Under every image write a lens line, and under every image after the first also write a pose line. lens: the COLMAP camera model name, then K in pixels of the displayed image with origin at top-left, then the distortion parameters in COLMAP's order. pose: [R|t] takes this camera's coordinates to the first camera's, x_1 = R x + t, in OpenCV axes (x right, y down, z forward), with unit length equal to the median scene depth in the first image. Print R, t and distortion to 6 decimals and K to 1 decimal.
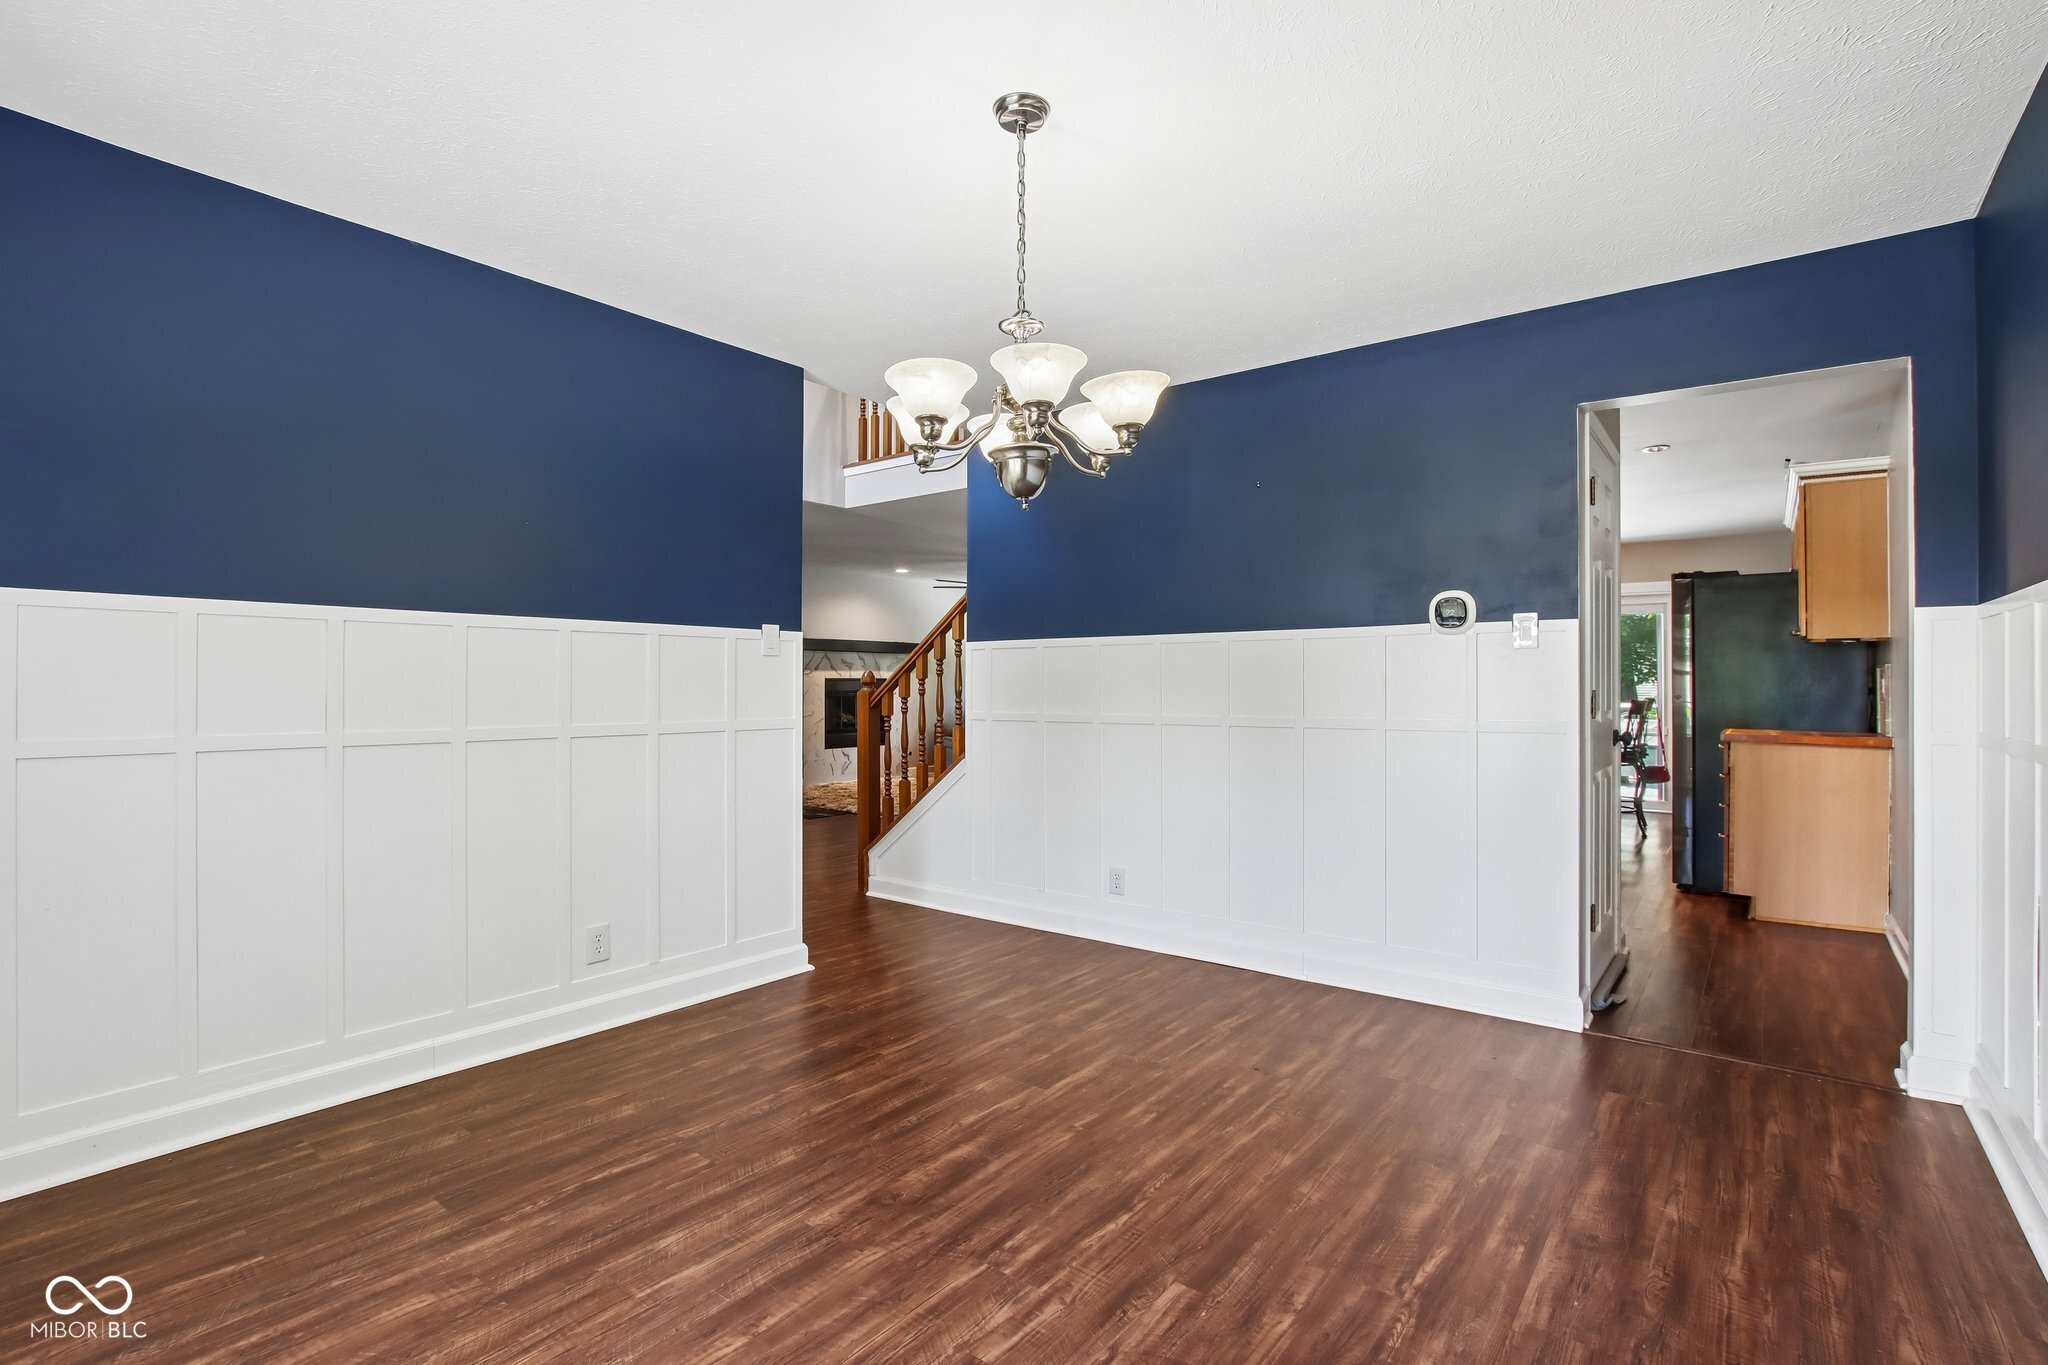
lens RADIAL K [[960.3, 0, 1029.9], [0, 960.3, 677.9], [0, 0, 1]] dist [-0.027306, 0.001444]
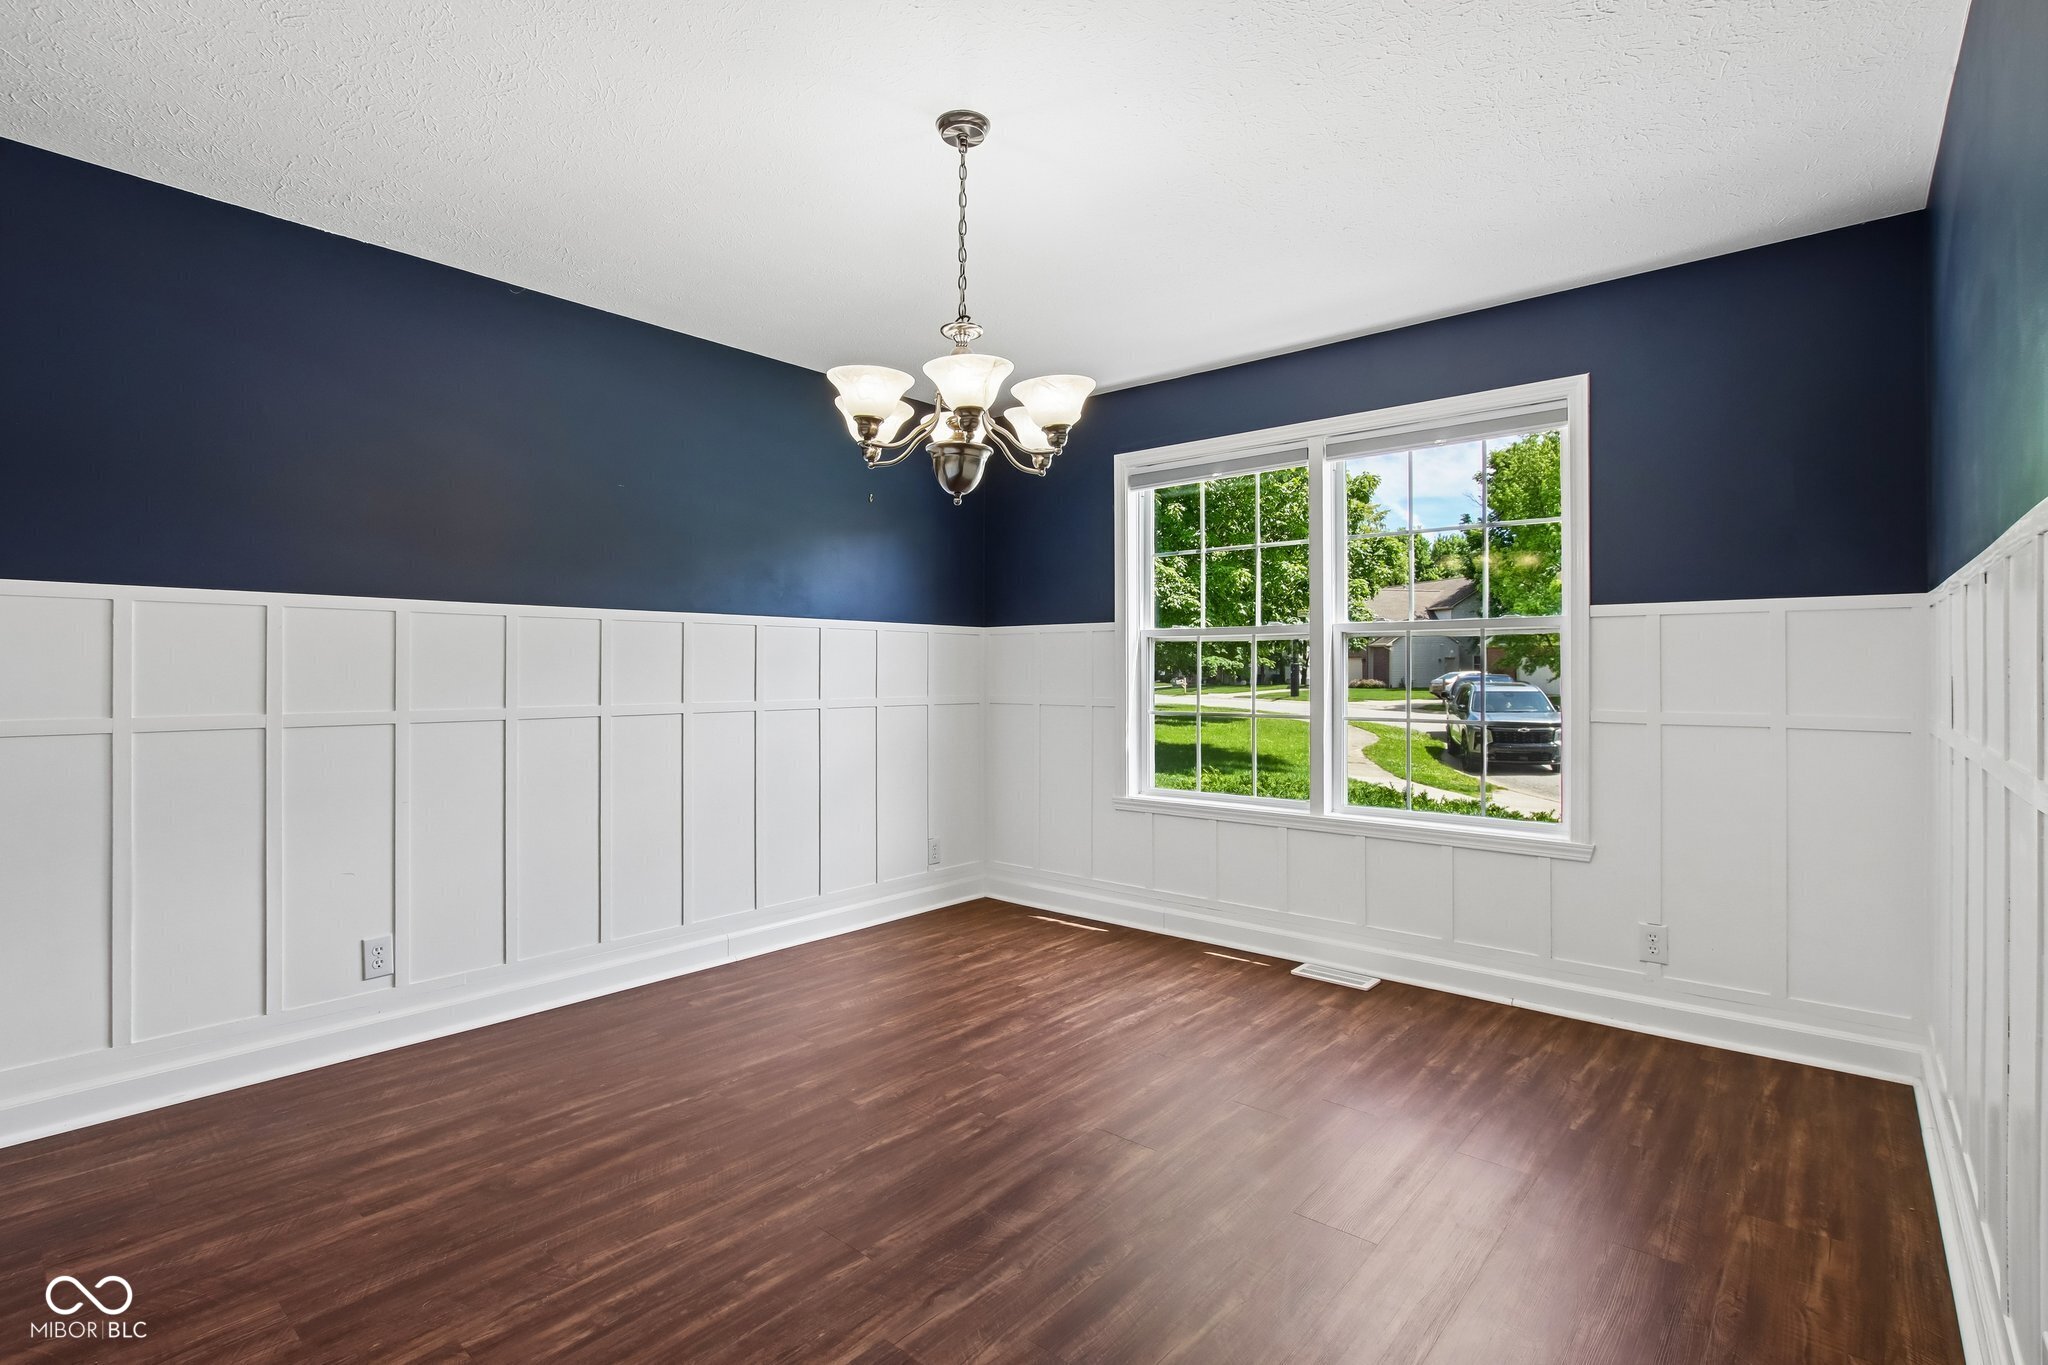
lens RADIAL K [[960.3, 0, 1029.9], [0, 960.3, 677.9], [0, 0, 1]] dist [-0.027306, 0.001444]
pose [[-0.999011, -0.003910, 0.044300, -0.131090], [-0.003826, 0.999991, 0.001988, 0.013545], [-0.044308, 0.001817, -0.999016, 2.049546]]
